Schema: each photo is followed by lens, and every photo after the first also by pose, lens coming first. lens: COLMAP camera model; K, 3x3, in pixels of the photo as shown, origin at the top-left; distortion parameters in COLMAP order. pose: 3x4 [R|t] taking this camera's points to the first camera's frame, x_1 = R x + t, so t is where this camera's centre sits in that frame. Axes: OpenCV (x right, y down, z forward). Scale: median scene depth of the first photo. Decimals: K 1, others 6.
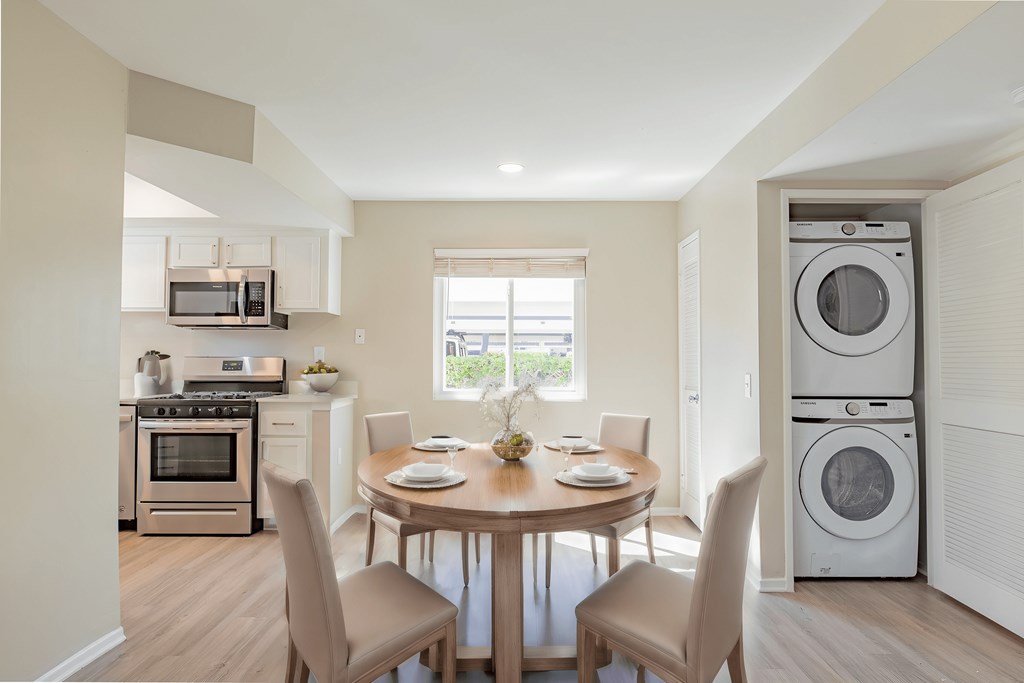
lens RADIAL K [[652.2, 0, 512.0], [0, 652.2, 341.5], [0, 0, 1]] dist [-0.005174, -0.003543]
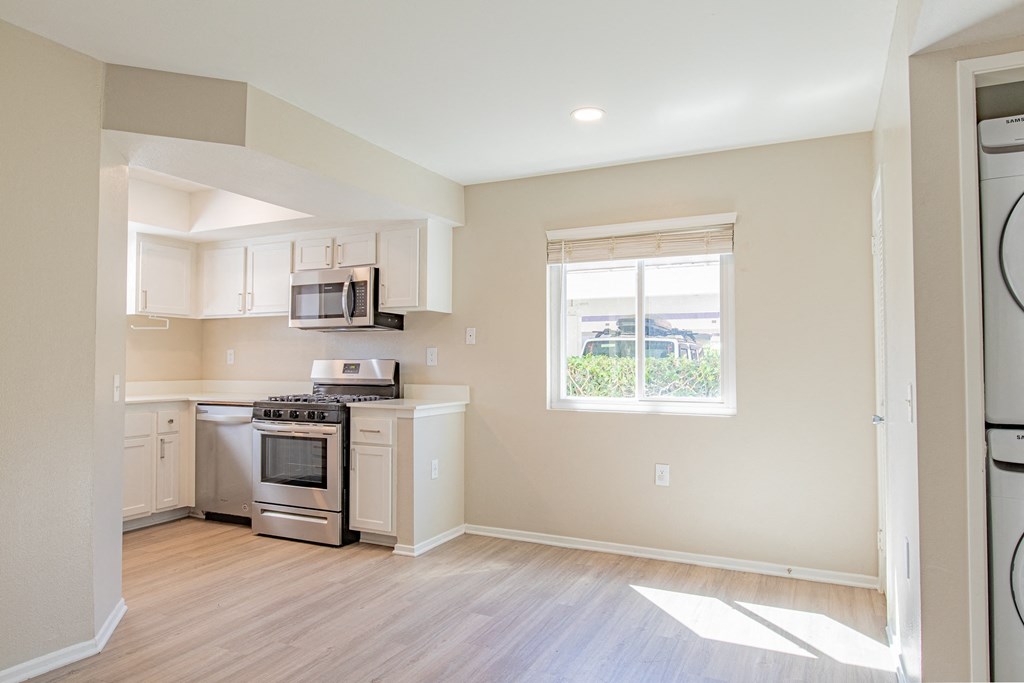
lens RADIAL K [[652.2, 0, 512.0], [0, 652.2, 341.5], [0, 0, 1]] dist [-0.005174, -0.003543]
pose [[0.901117, -0.016473, -0.433263, 0.221445], [0.014535, 0.999864, -0.007784, 0.008249], [0.433332, 0.000716, 0.901234, 0.230926]]
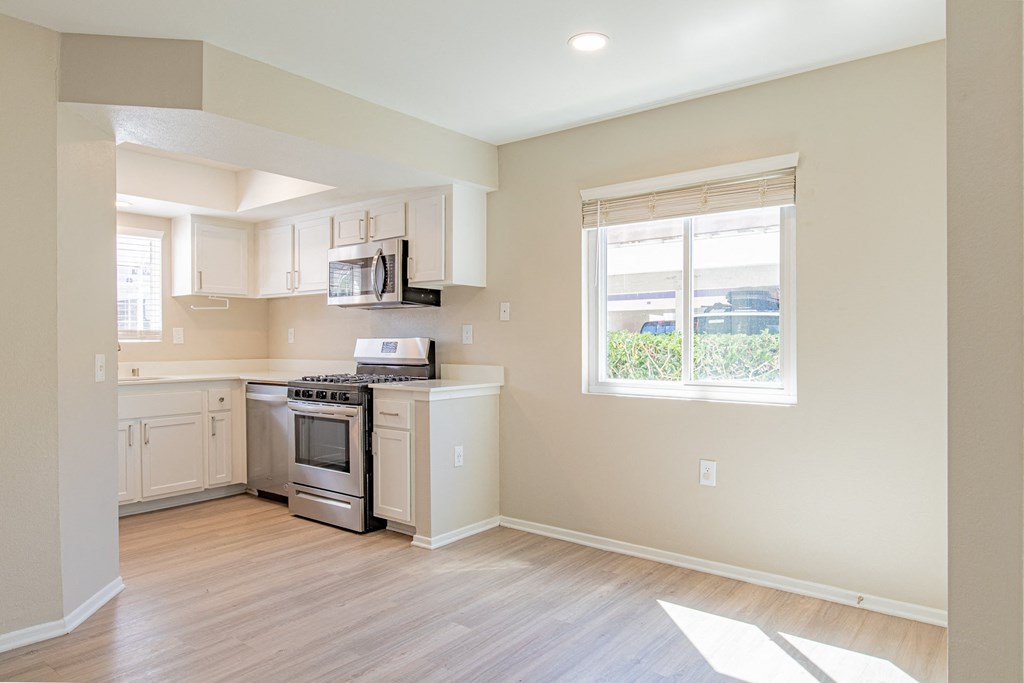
lens RADIAL K [[652.2, 0, 512.0], [0, 652.2, 341.5], [0, 0, 1]] dist [-0.005174, -0.003543]
pose [[0.788043, -0.005034, -0.615600, 0.297728], [0.023000, 0.999509, 0.021269, 0.013645], [0.615191, -0.030920, 0.787772, 0.385025]]
